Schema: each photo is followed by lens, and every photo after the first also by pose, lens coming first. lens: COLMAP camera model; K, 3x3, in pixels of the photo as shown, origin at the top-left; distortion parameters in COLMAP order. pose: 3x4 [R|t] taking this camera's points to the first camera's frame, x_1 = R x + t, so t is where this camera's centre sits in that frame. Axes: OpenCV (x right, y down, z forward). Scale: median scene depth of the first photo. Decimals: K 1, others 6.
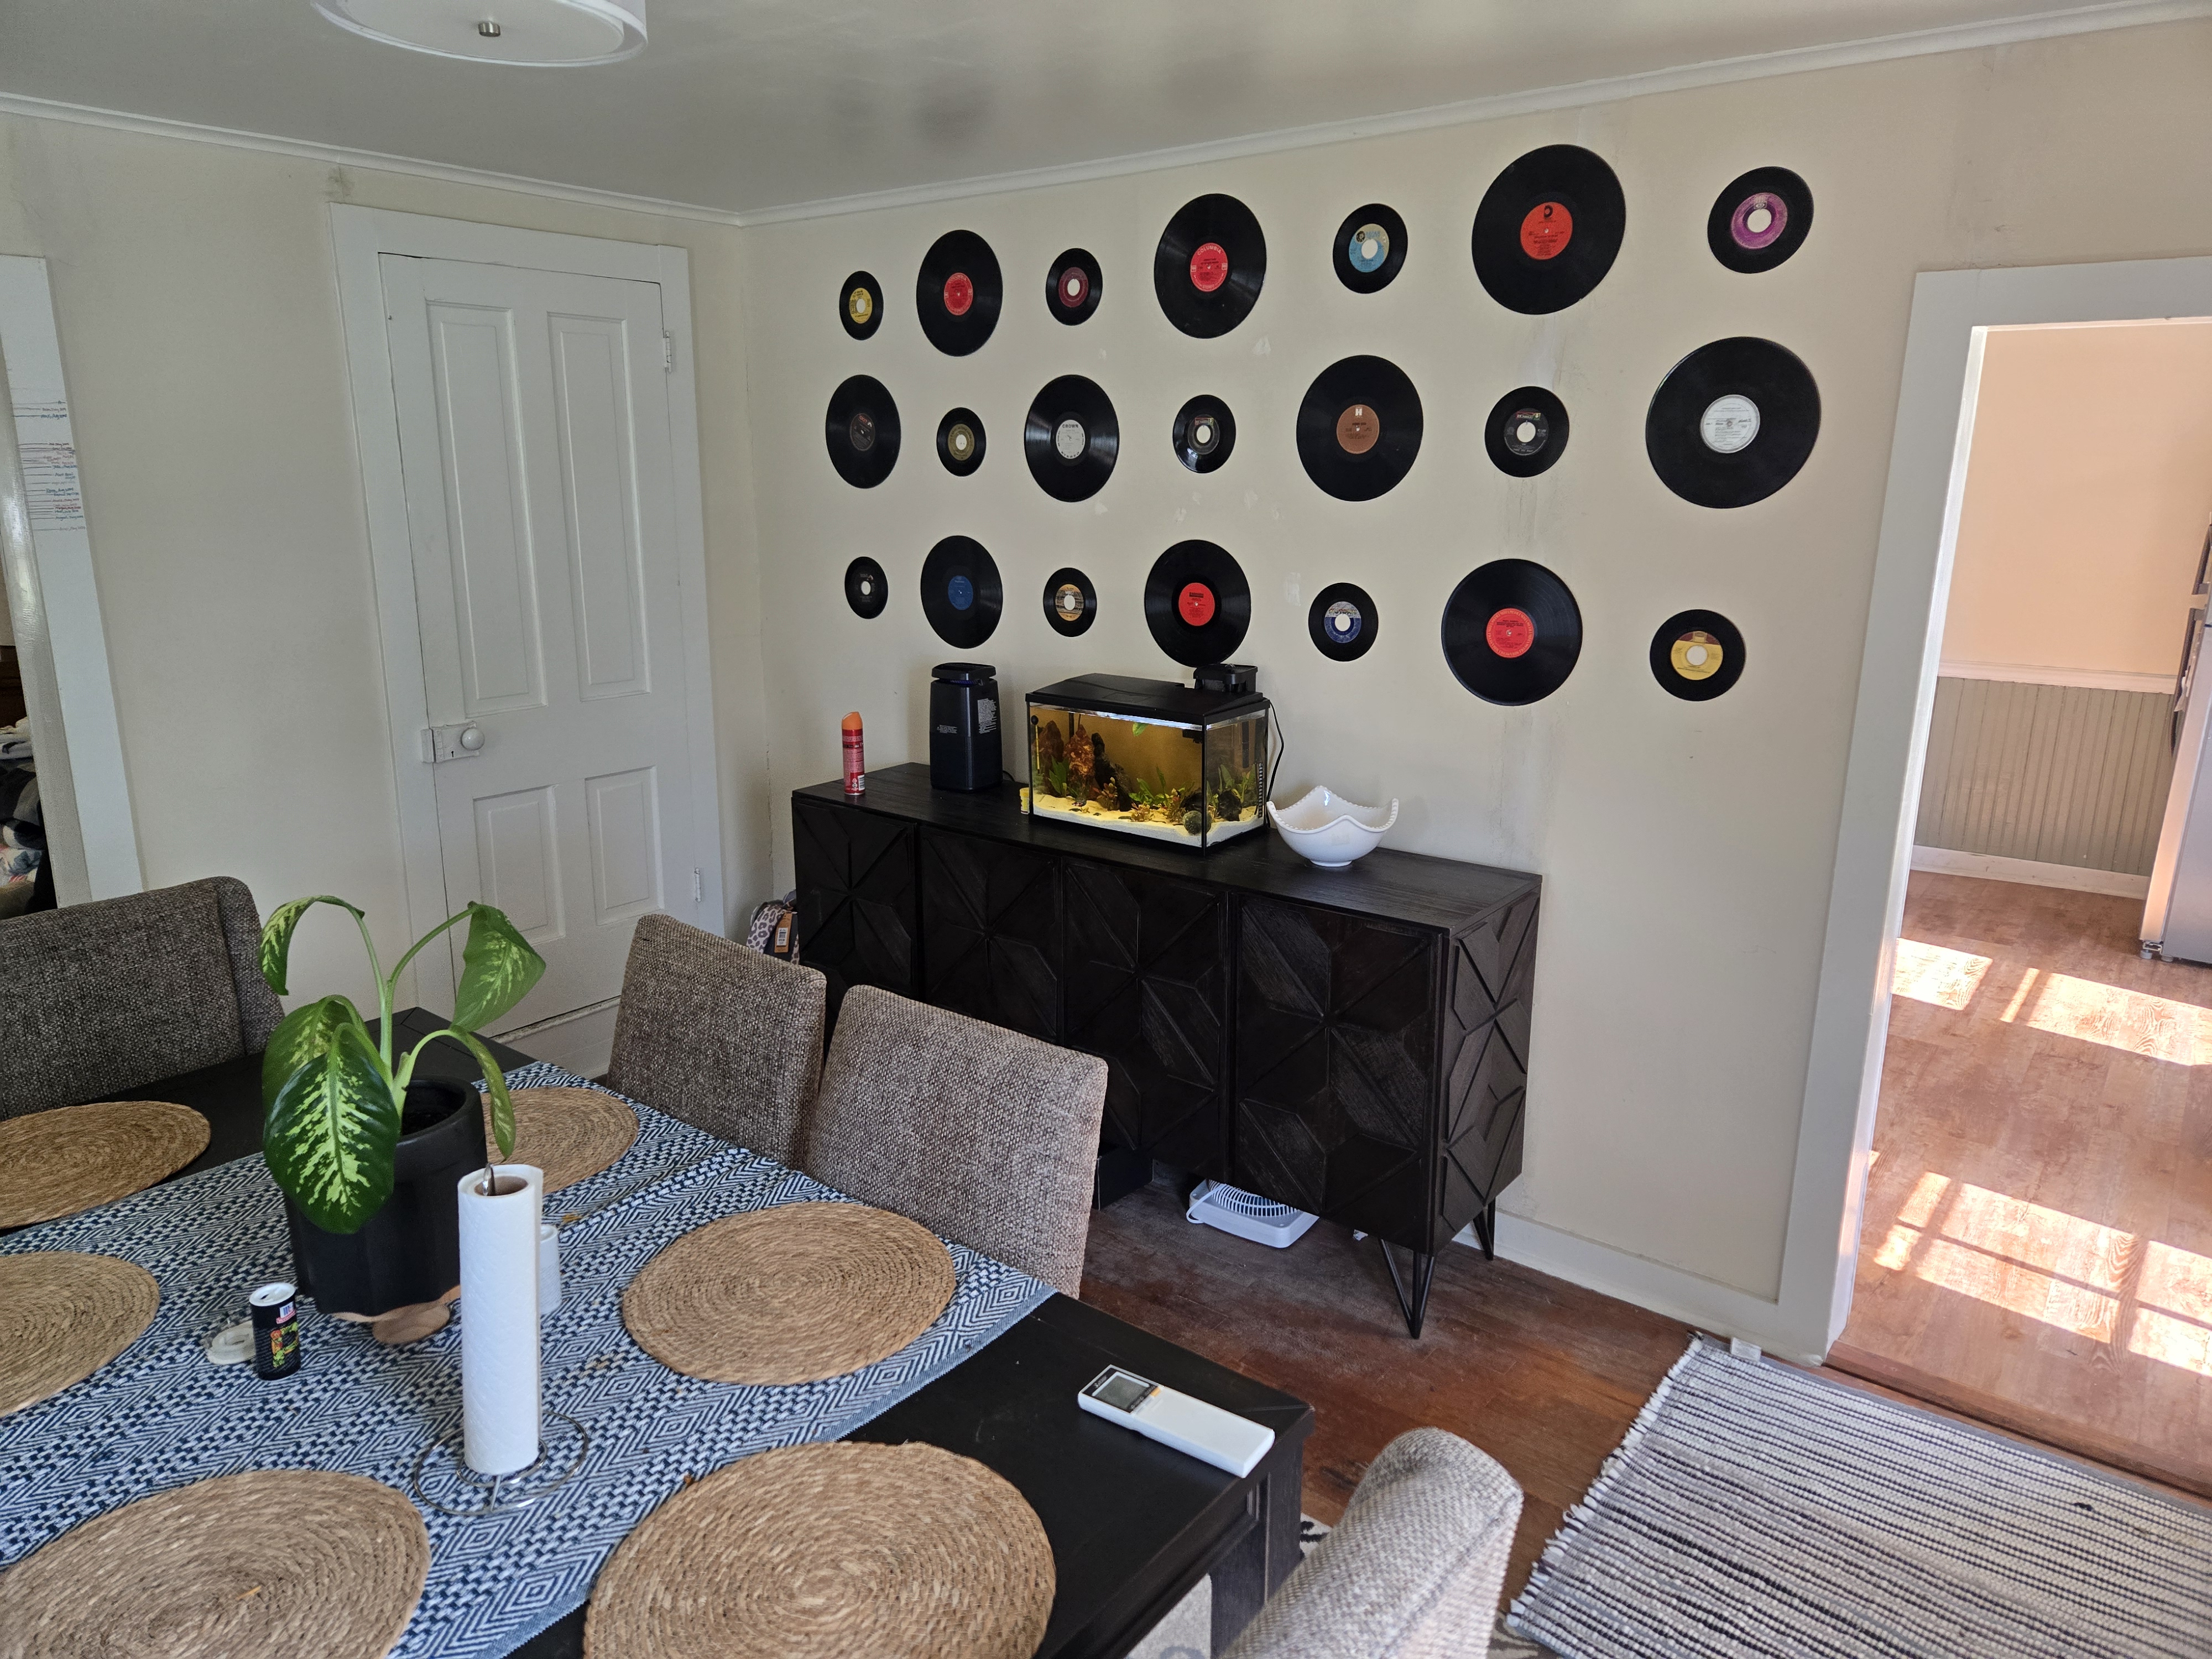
lens RADIAL K [[1474.1, 0, 1091.4], [0, 1474.1, 787.1], [0, 0, 1]] dist [0.063681, -0.041991]
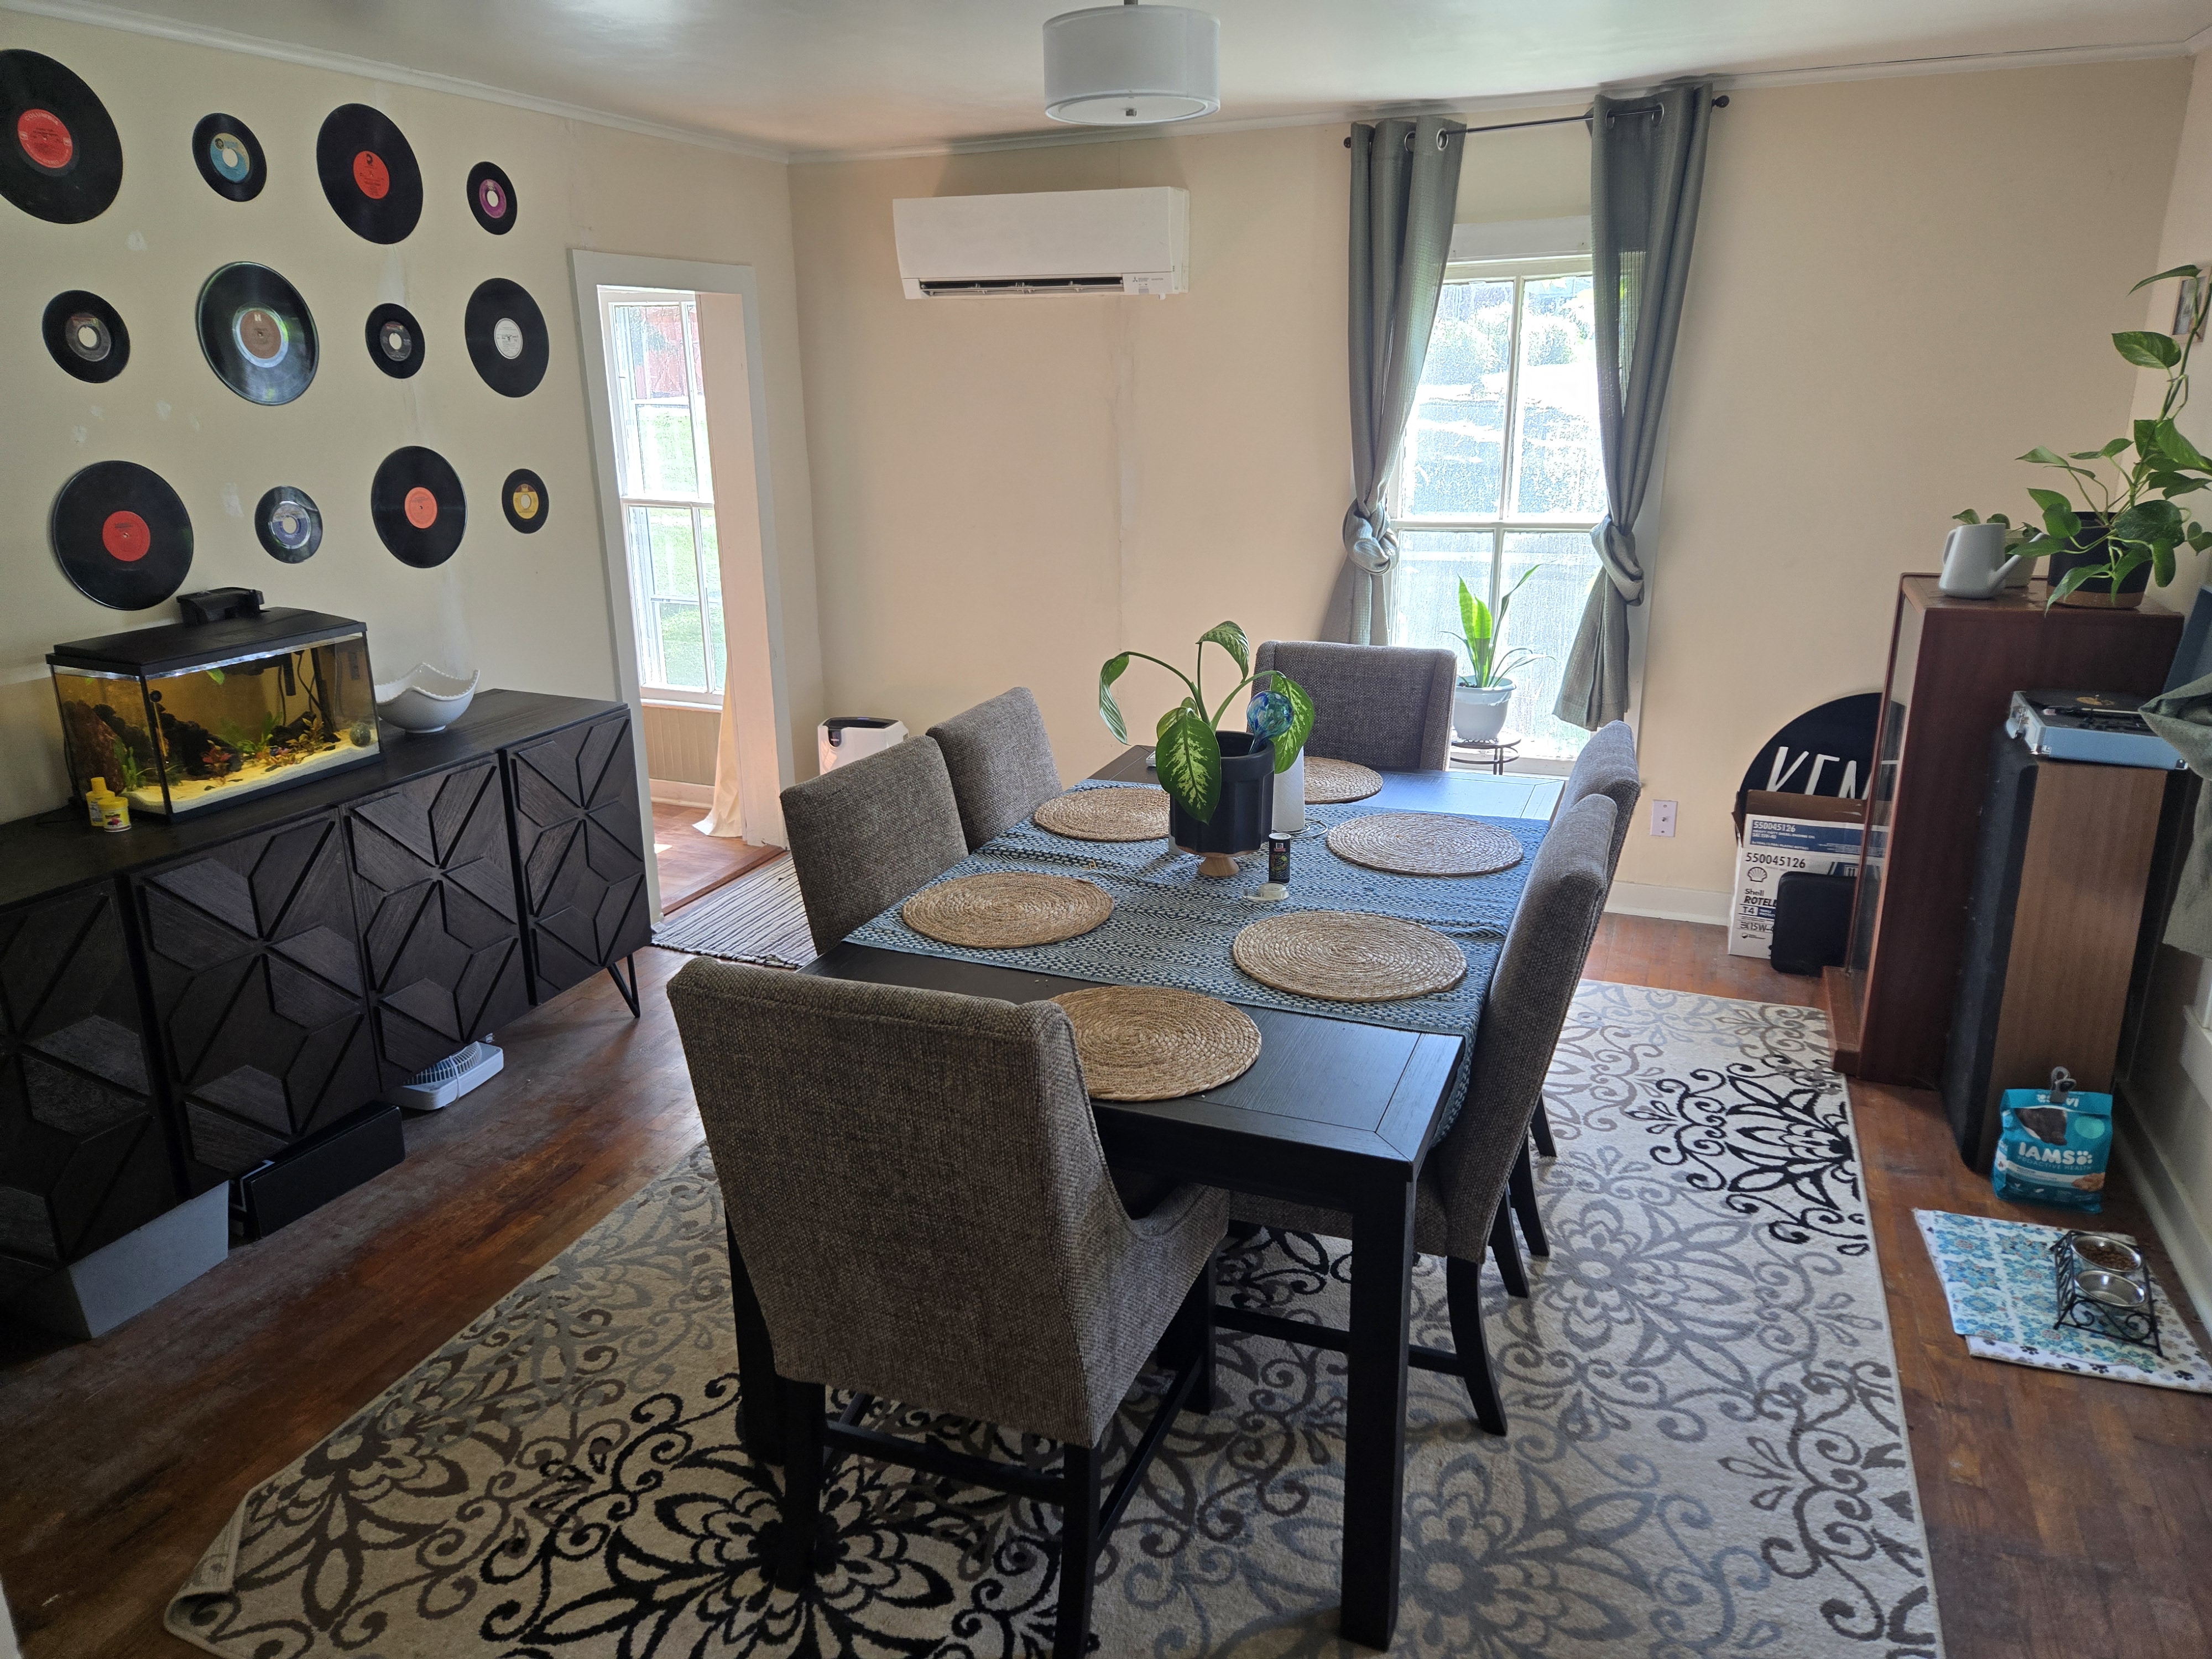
lens RADIAL K [[1474.1, 0, 1091.4], [0, 1474.1, 787.1], [0, 0, 1]] dist [0.063681, -0.041991]
pose [[-0.269017, -0.259812, 0.927430, -1.067024], [0.239181, 0.914742, 0.325636, -0.161173], [-0.932964, 0.309425, -0.183939, 0.777022]]
